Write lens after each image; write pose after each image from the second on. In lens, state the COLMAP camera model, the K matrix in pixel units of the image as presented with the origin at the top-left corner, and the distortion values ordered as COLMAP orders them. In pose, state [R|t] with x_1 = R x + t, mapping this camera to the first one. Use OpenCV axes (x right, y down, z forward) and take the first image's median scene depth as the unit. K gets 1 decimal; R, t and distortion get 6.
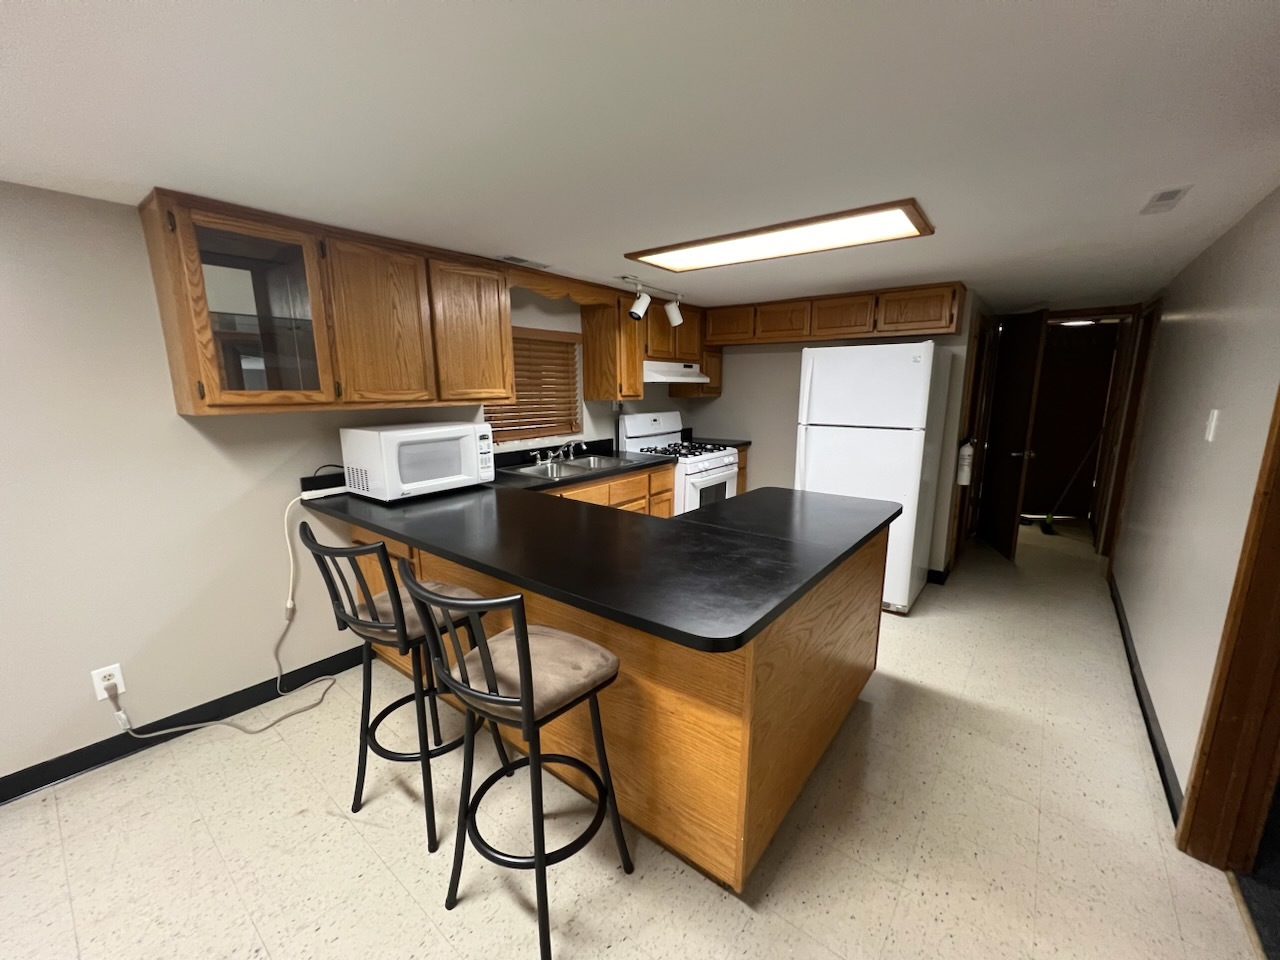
lens RADIAL K [[511.4, 0, 638.8], [0, 511.4, 483.6], [0, 0, 1]] dist [0.000648, 0.000170]
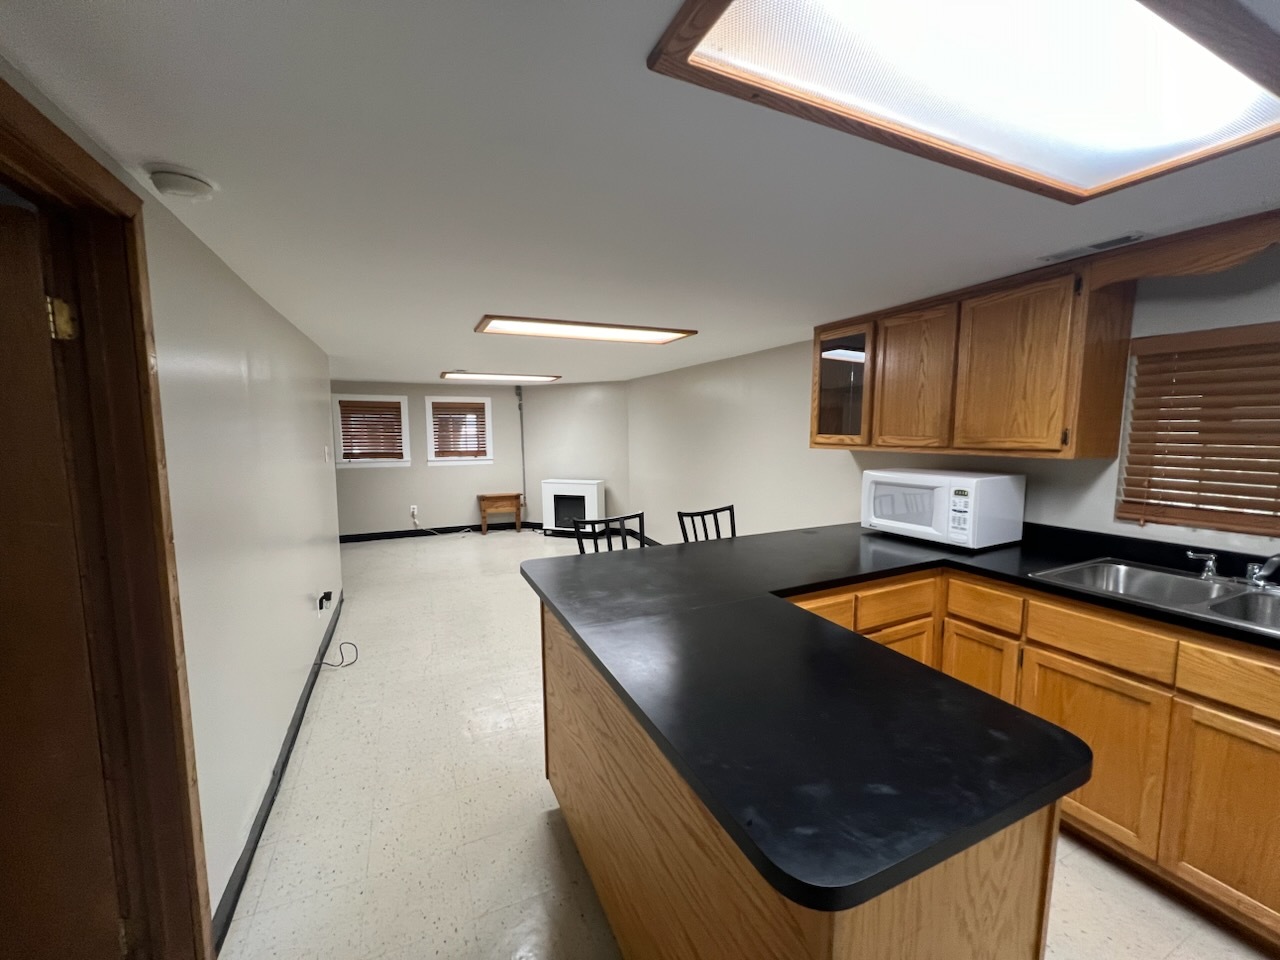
lens RADIAL K [[511.4, 0, 638.7], [0, 511.4, 484.2], [0, 0, 1]] dist [0.000648, 0.000170]
pose [[-0.454021, 0.098338, -0.885547, 0.738690], [-0.162367, 0.968117, 0.190754, -0.192207], [0.876072, 0.230390, -0.423579, 0.947478]]
